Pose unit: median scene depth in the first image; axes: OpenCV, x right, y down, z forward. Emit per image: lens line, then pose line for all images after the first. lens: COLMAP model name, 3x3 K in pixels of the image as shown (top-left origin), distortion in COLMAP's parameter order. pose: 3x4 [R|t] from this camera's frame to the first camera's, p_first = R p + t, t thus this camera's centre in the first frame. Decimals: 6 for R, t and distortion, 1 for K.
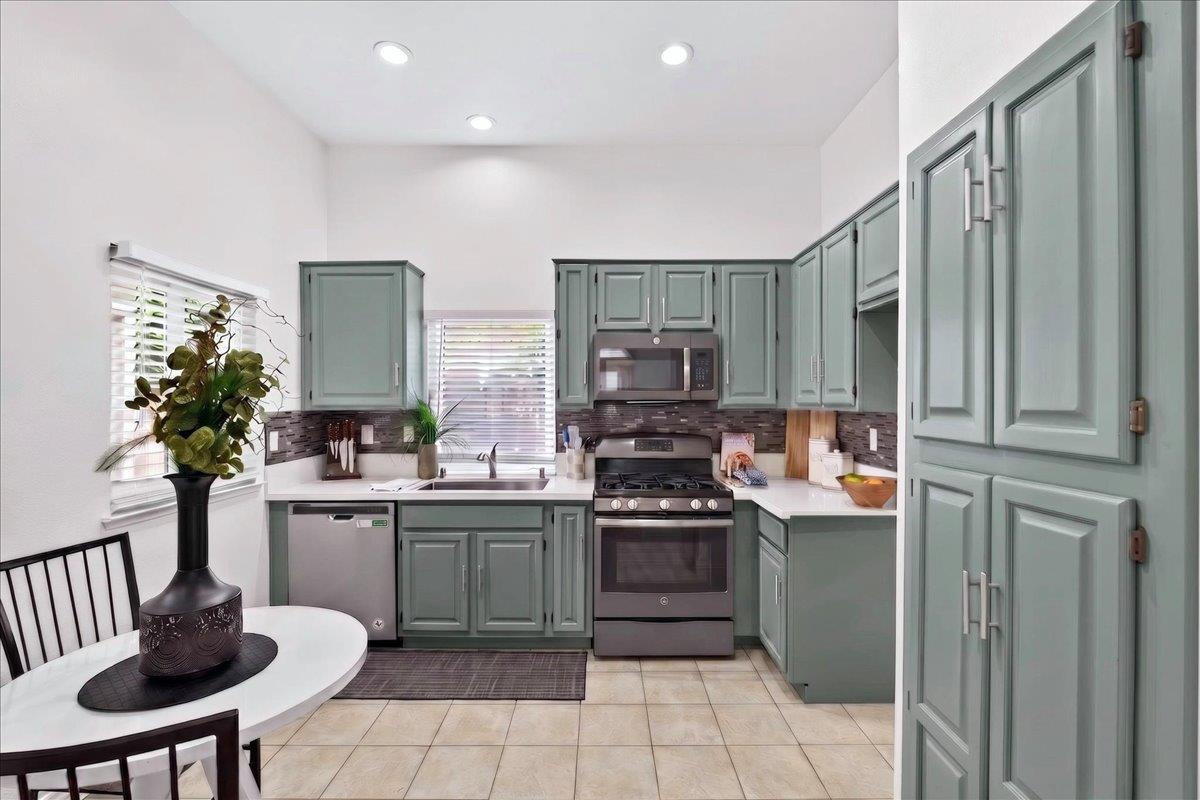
lens RADIAL K [[524.9, 0, 604.8], [0, 524.9, 406.6], [0, 0, 1]] dist [0.003312, -0.000233]
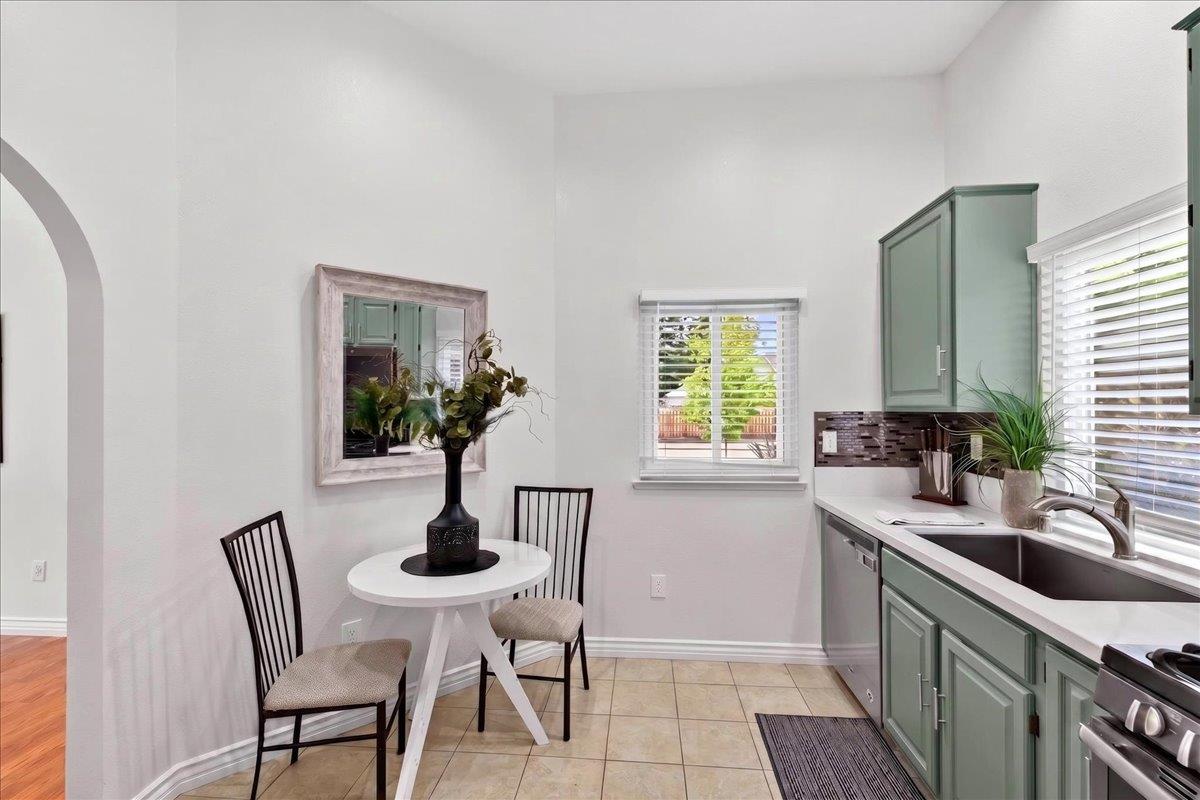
lens RADIAL K [[524.9, 0, 604.8], [0, 524.9, 406.6], [0, 0, 1]] dist [0.003312, -0.000233]
pose [[-0.080010, 0.010752, -0.996736, 0.321226], [-0.005845, 0.999920, 0.011255, -0.006048], [0.996777, 0.006727, -0.079940, 0.633216]]
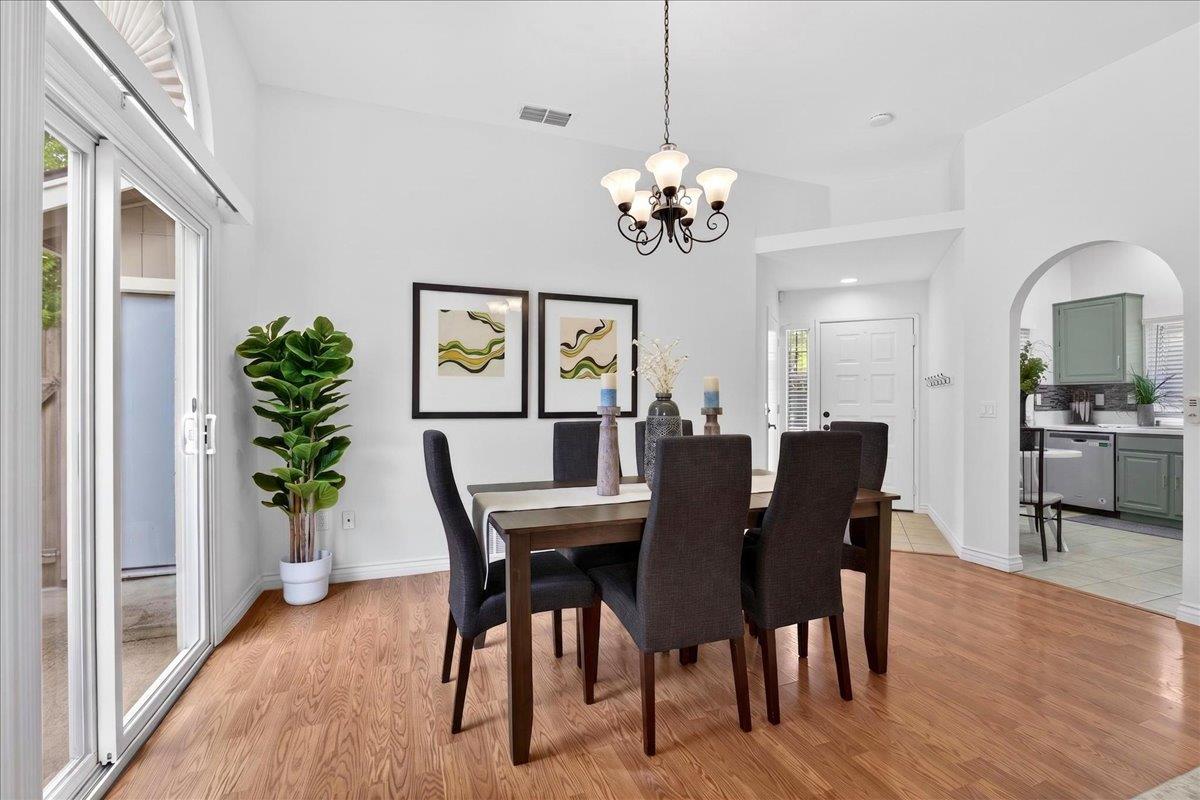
lens RADIAL K [[534.0, 0, 618.3], [0, 534.0, 396.7], [0, 0, 1]] dist [-0.000562, 0.000009]
pose [[0.360929, 0.001553, -0.932592, 0.609275], [-0.005521, 0.999985, -0.000472, 0.061476], [0.932577, 0.005319, 0.360932, -1.089609]]
